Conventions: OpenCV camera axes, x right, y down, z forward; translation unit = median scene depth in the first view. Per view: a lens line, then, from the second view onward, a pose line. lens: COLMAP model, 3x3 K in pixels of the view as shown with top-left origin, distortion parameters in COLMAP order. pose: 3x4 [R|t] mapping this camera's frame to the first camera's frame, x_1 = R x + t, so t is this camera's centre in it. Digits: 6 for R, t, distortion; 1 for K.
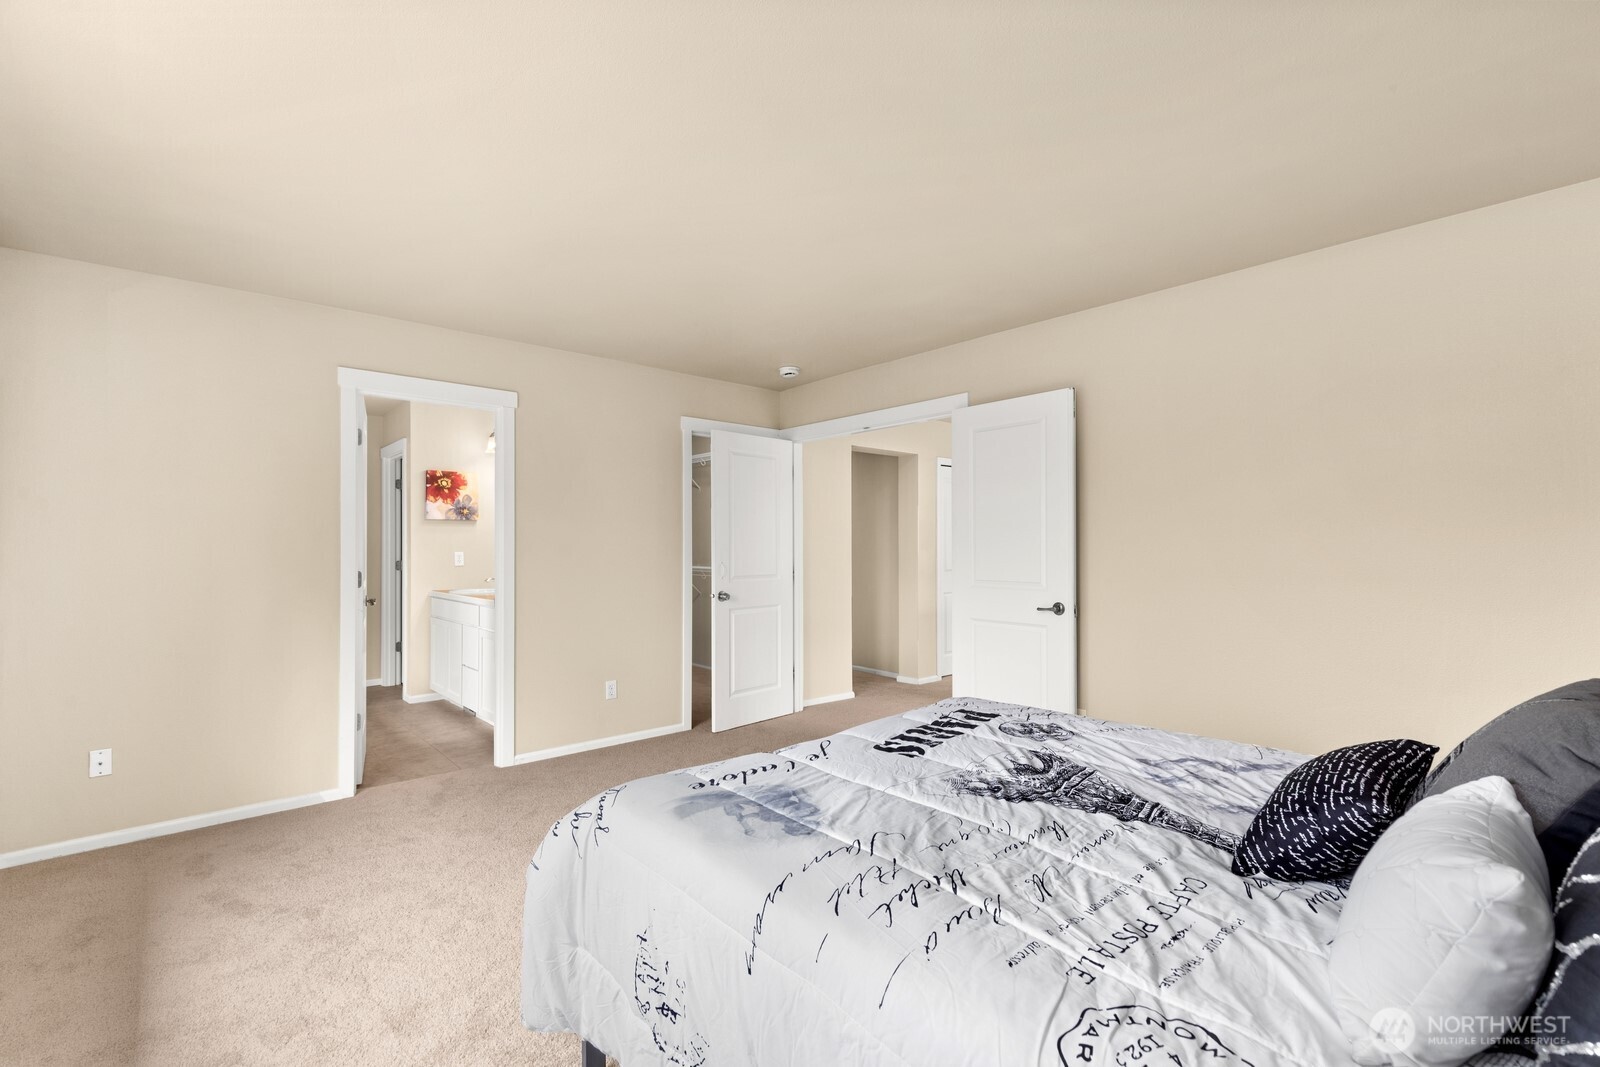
lens RADIAL K [[726.7, 0, 817.0], [0, 726.7, 533.0], [0, 0, 1]] dist [0.000501, -0.000342]
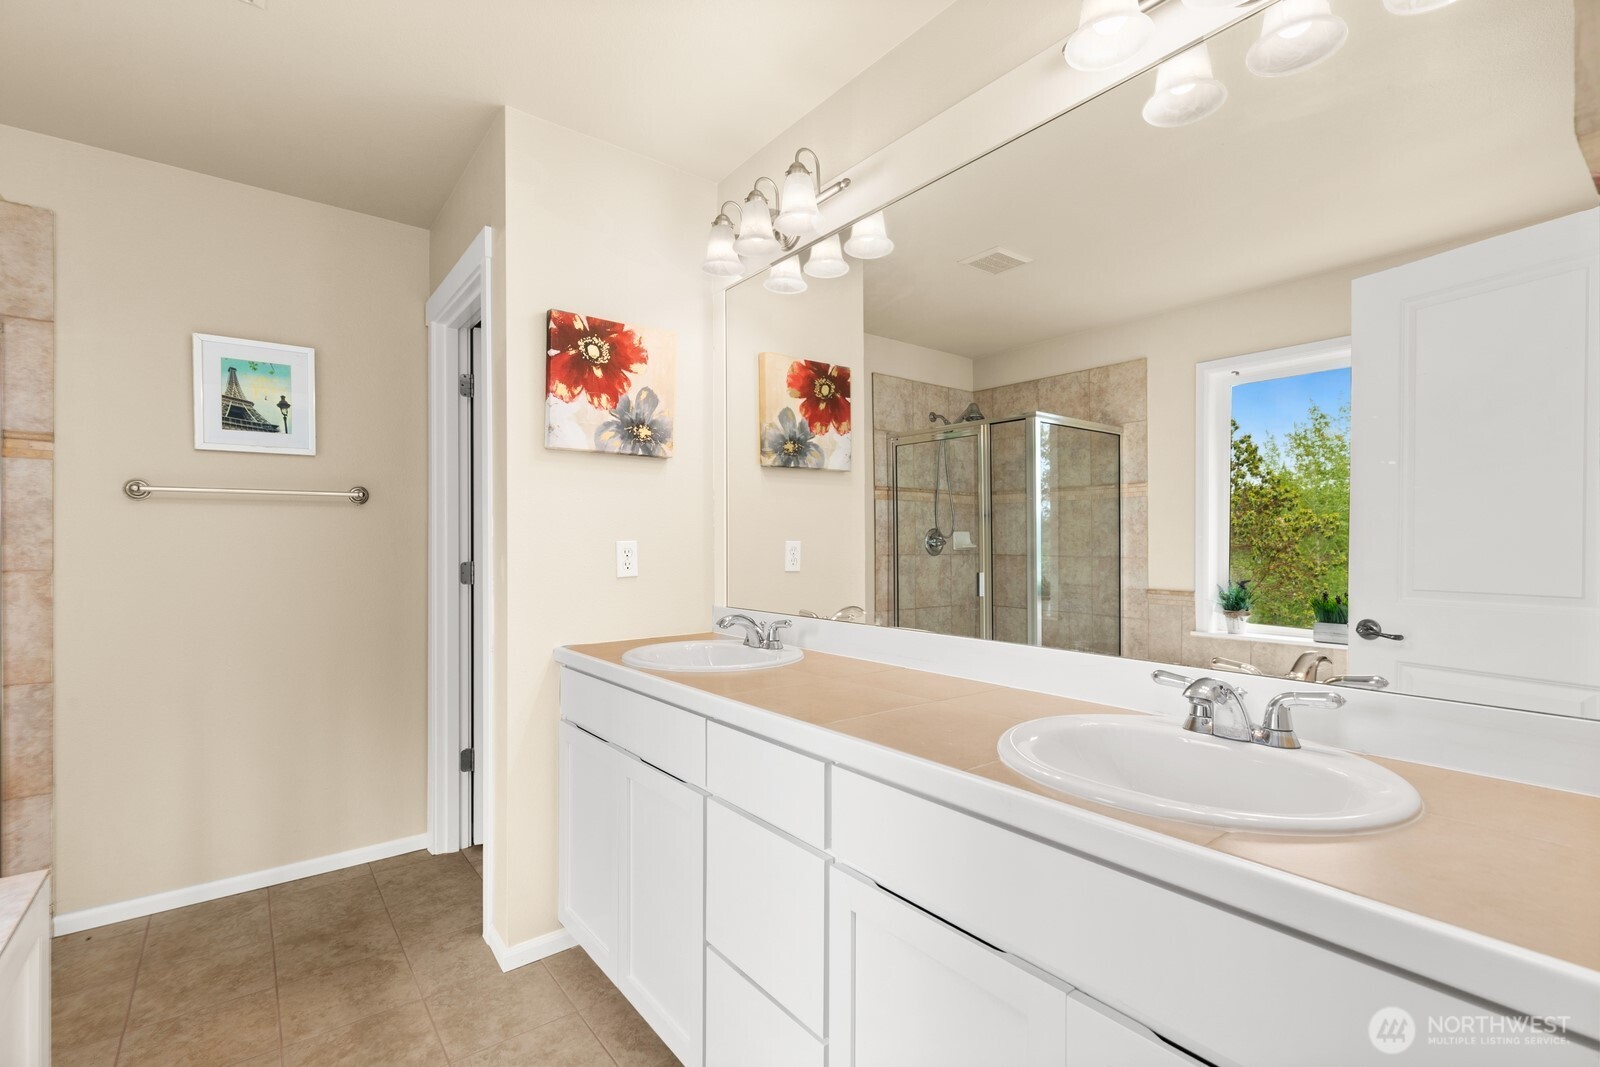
lens RADIAL K [[726.7, 0, 817.0], [0, 726.7, 533.0], [0, 0, 1]] dist [0.000501, -0.000342]
pose [[0.998424, -0.001421, -0.056097, -0.376560], [0.001294, 0.999997, -0.002300, 0.023993], [0.056100, 0.002224, 0.998423, 0.635273]]
